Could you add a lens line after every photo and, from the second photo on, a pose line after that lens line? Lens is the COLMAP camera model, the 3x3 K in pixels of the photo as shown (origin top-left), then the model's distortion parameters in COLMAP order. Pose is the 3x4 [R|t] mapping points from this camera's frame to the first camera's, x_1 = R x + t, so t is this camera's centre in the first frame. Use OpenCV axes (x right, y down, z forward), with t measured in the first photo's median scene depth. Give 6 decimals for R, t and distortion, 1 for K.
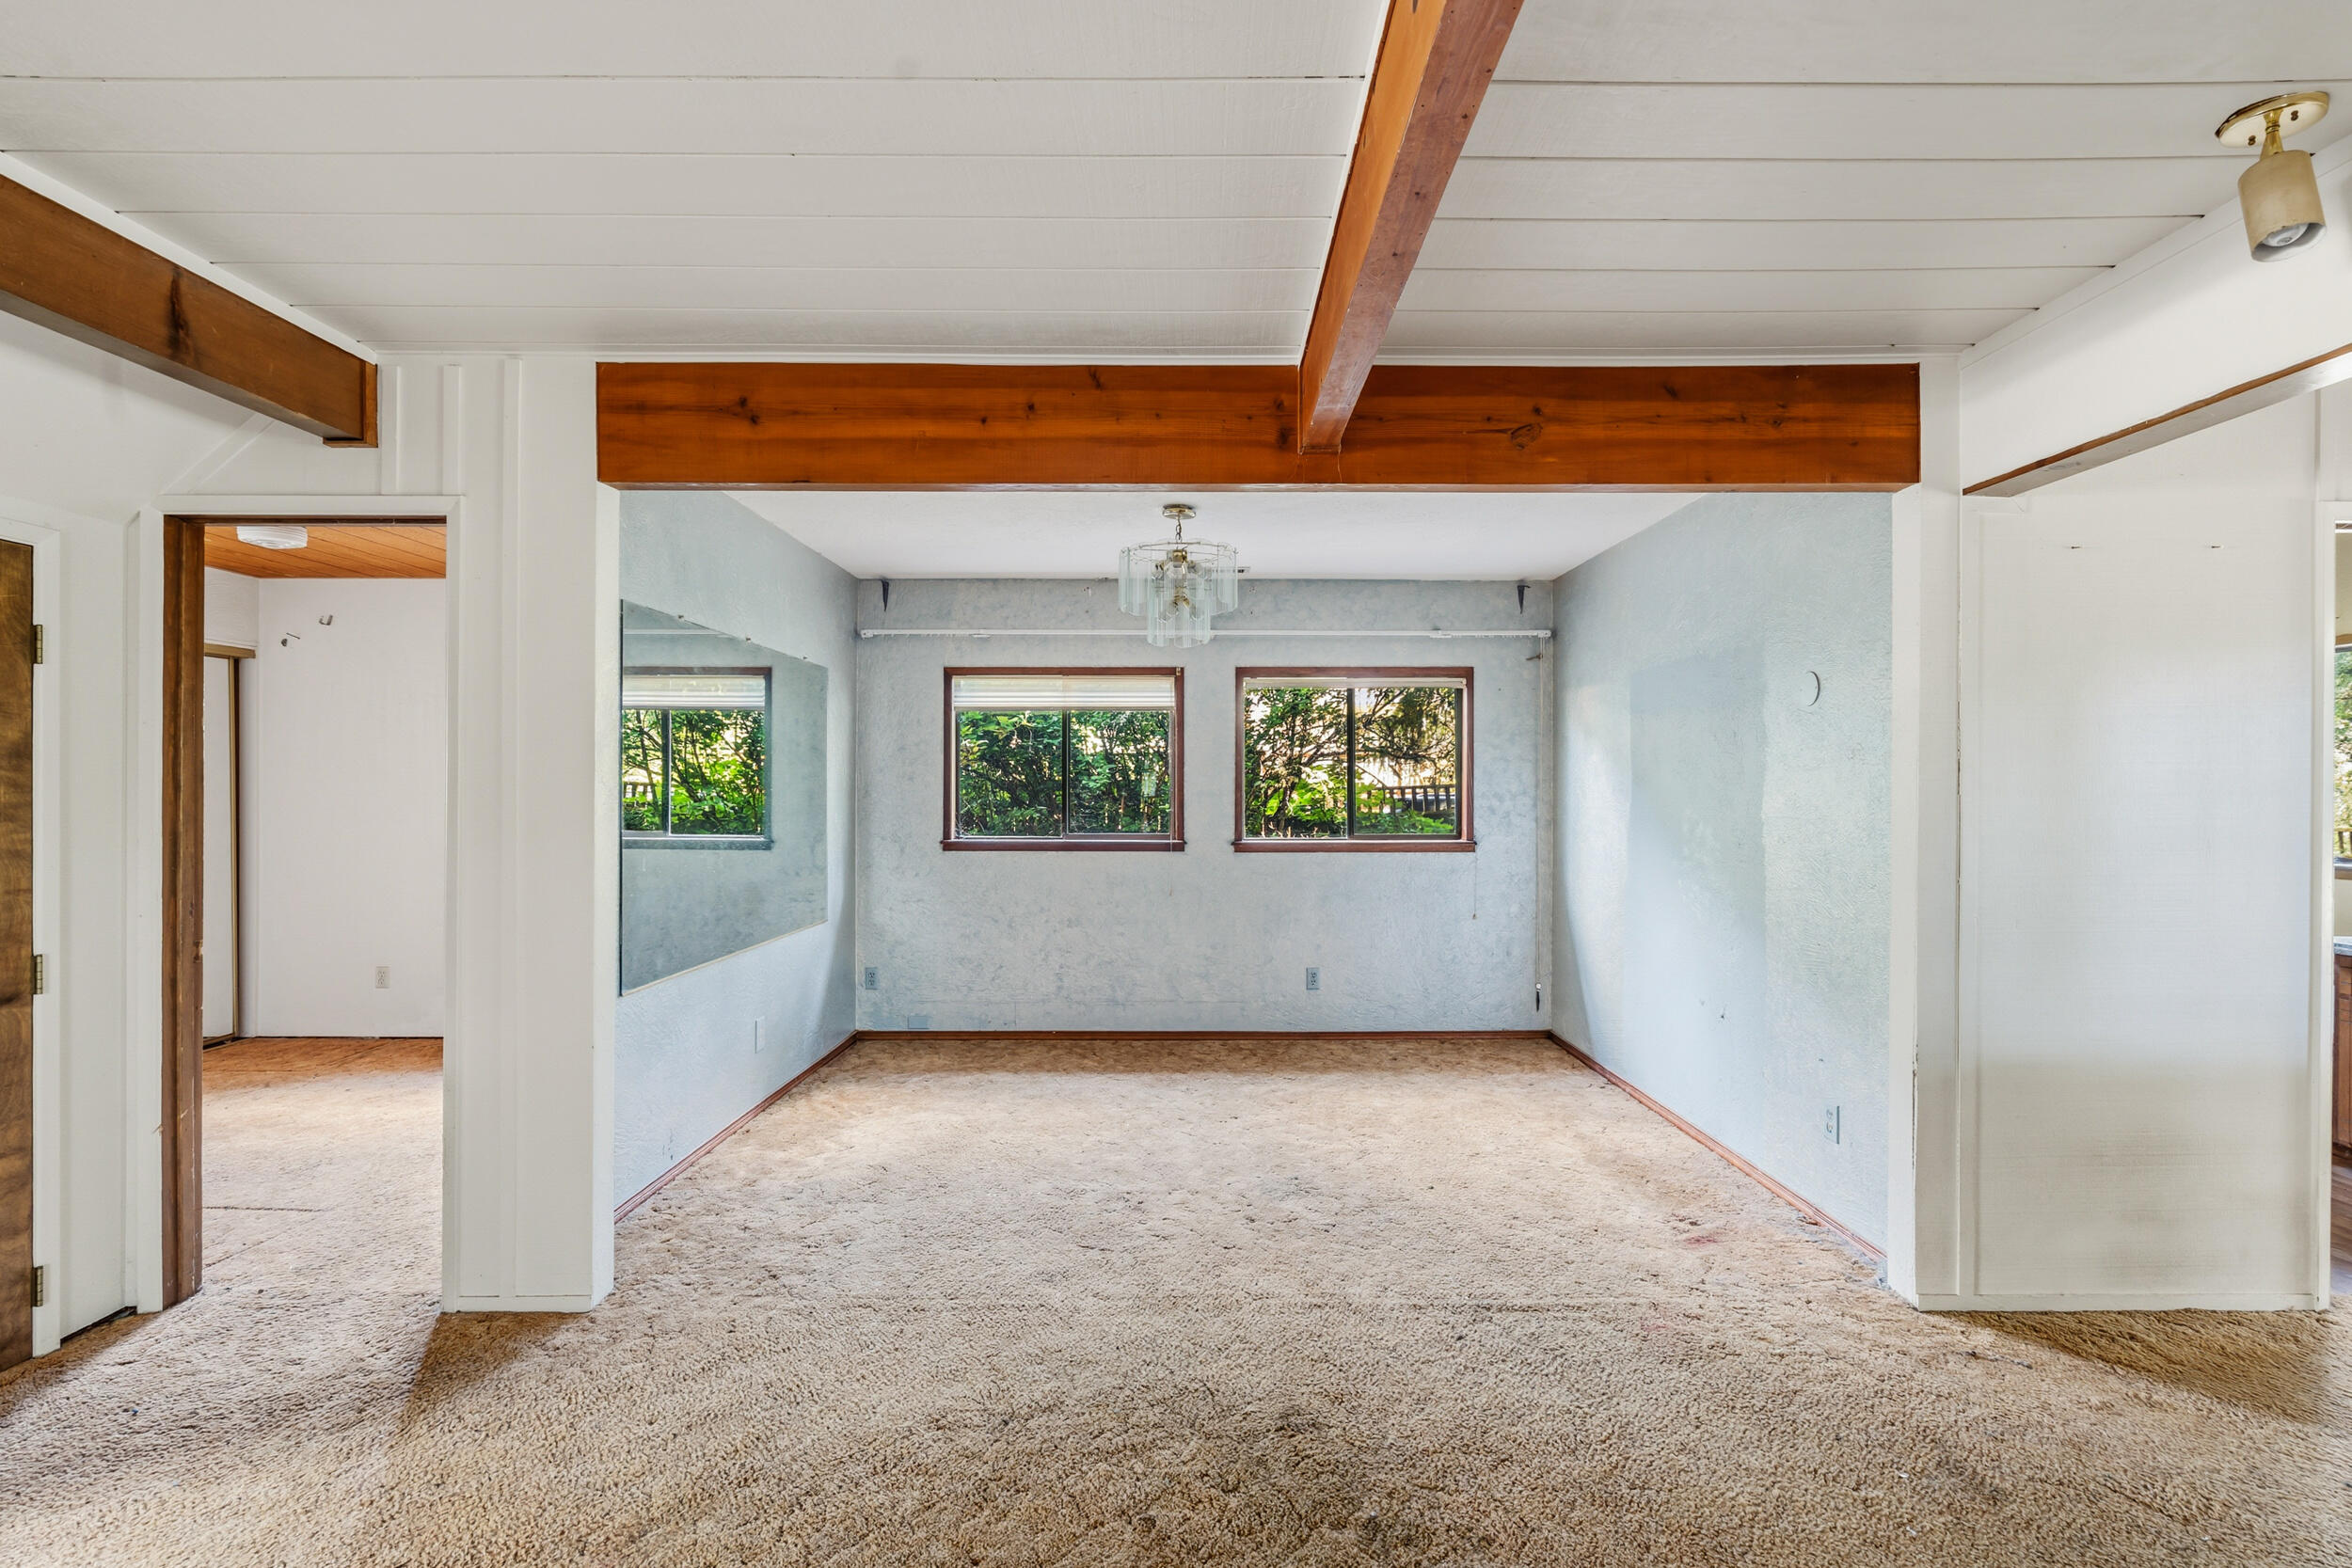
lens RADIAL K [[1103.1, 0, 1185.3], [0, 1103.1, 788.0], [0, 0, 1]] dist [-0.000291, 0.000220]
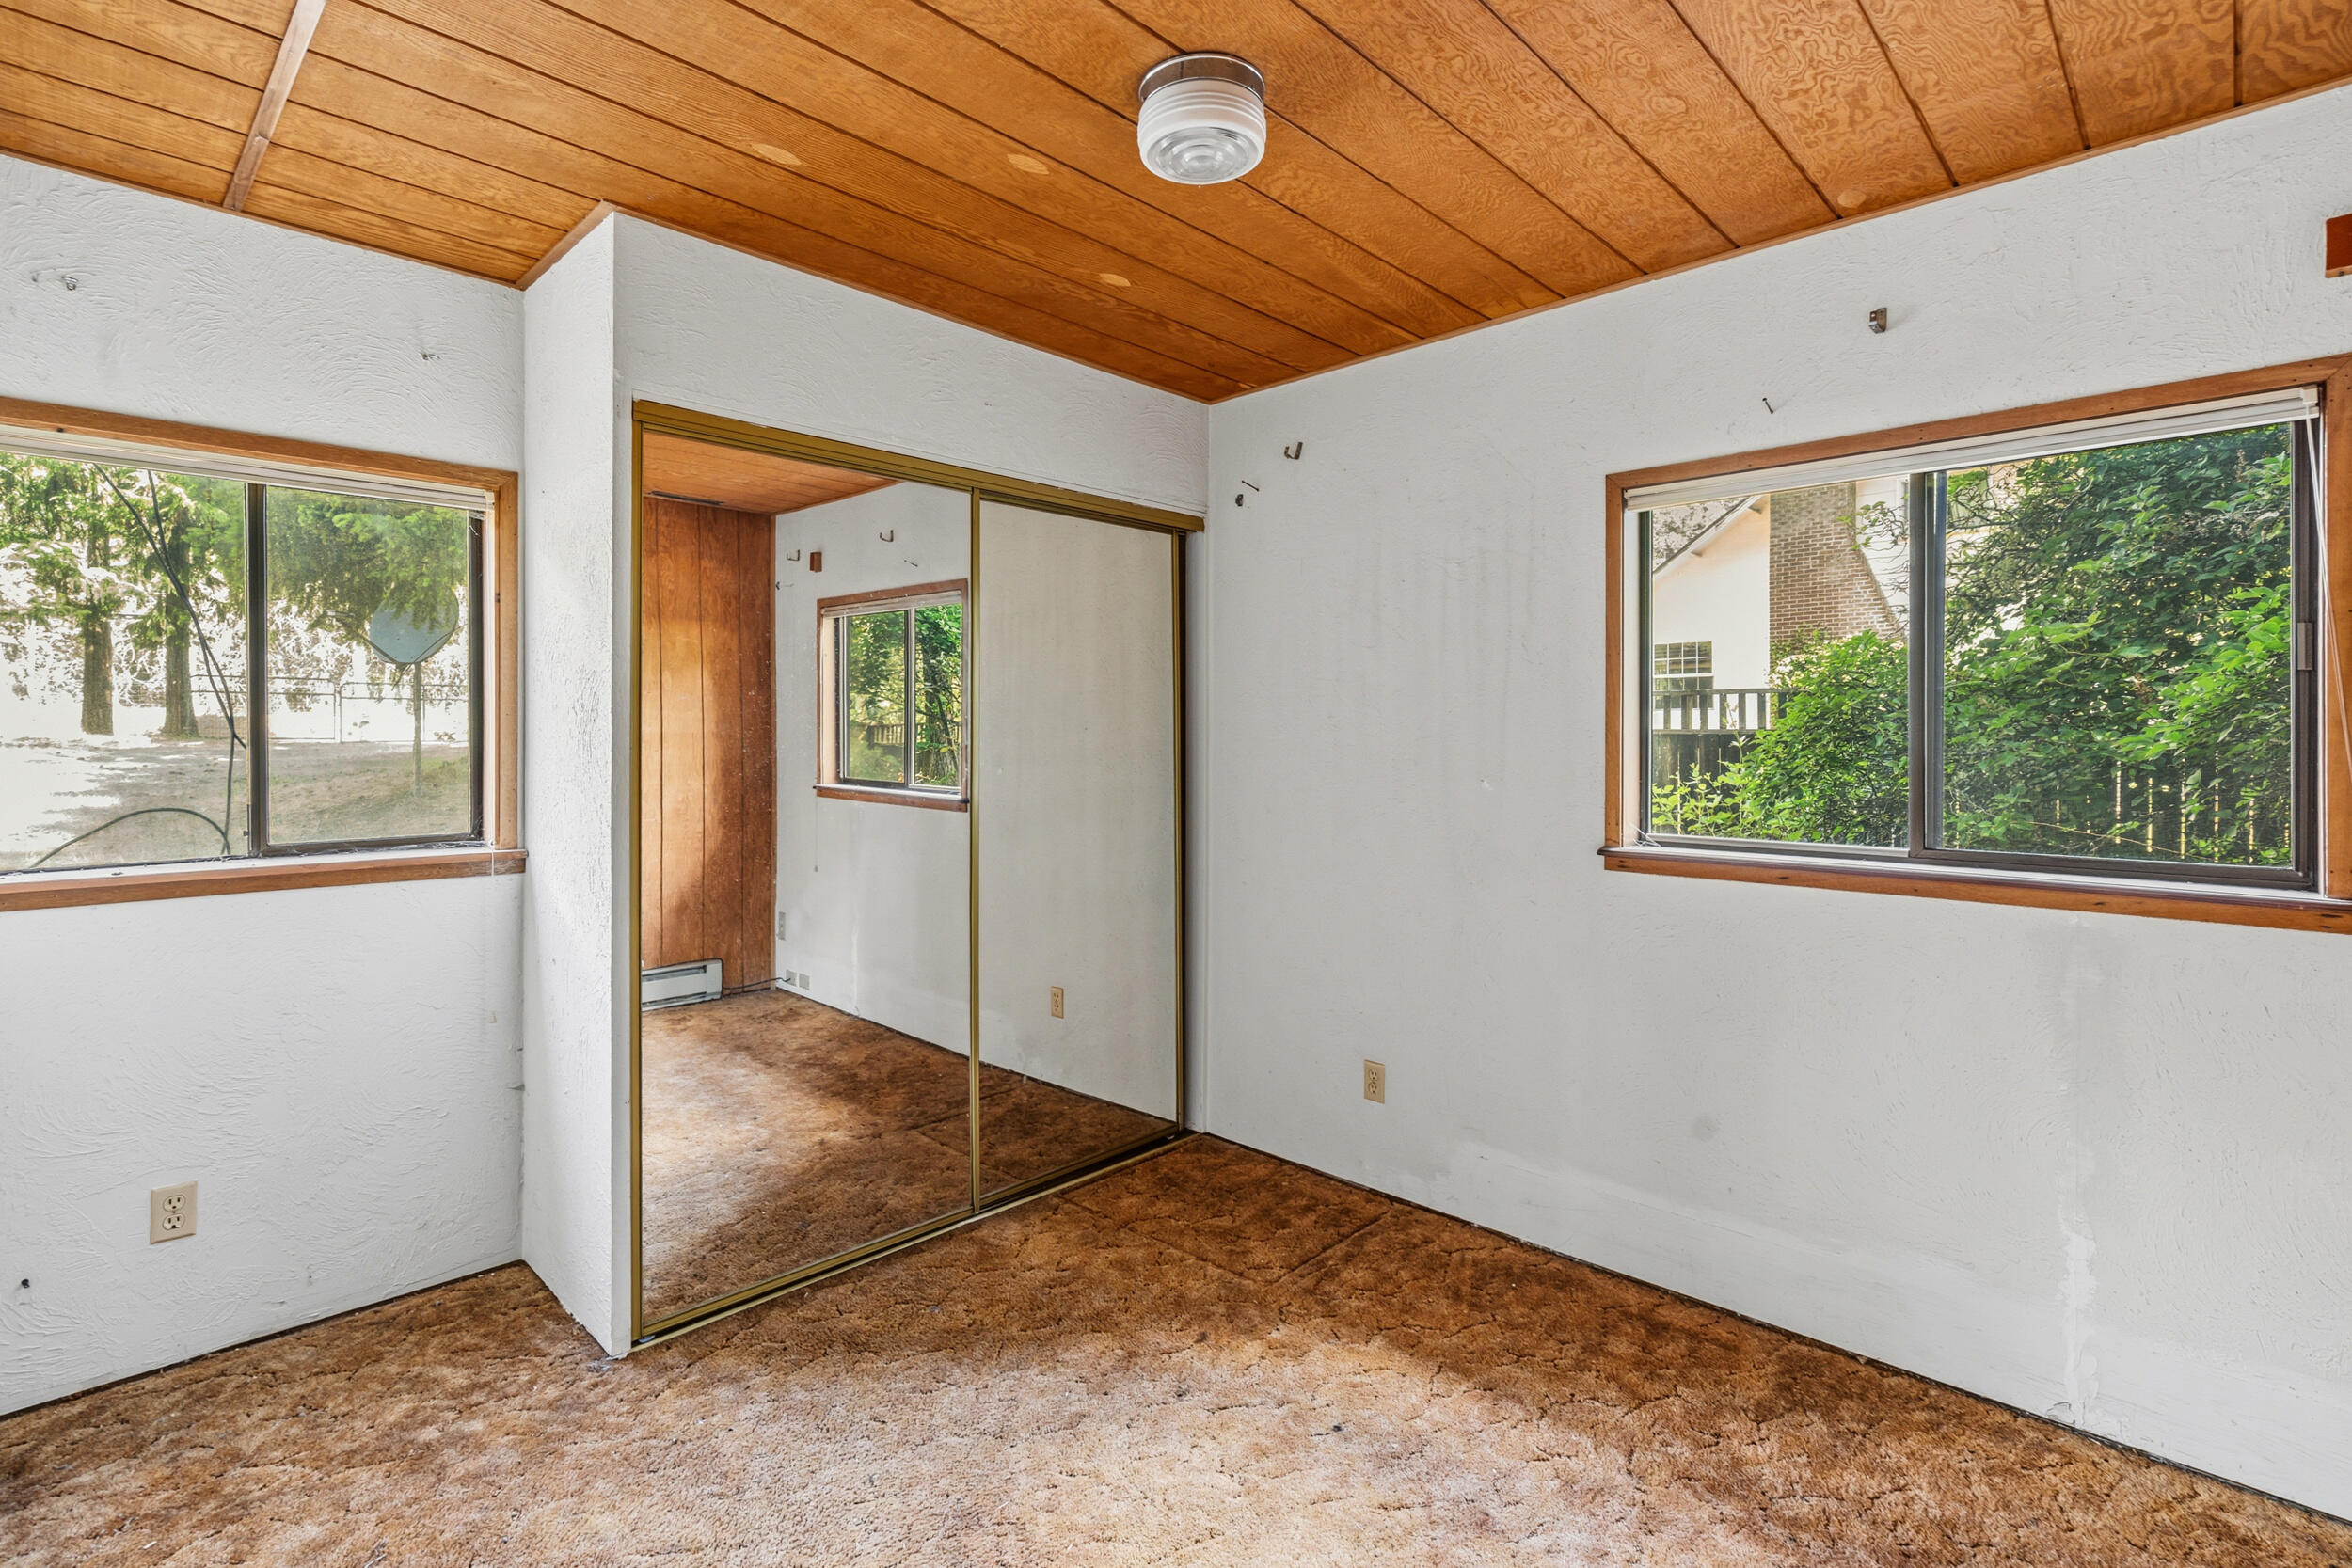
lens RADIAL K [[1103.1, 0, 1176.8], [0, 1103.1, 762.6], [0, 0, 1]] dist [-0.000291, 0.000220]
pose [[0.724179, 0.010180, -0.689537, -0.421654], [0.000570, 0.999882, 0.015360, 0.004645], [0.689612, -0.011517, 0.724087, 0.535204]]
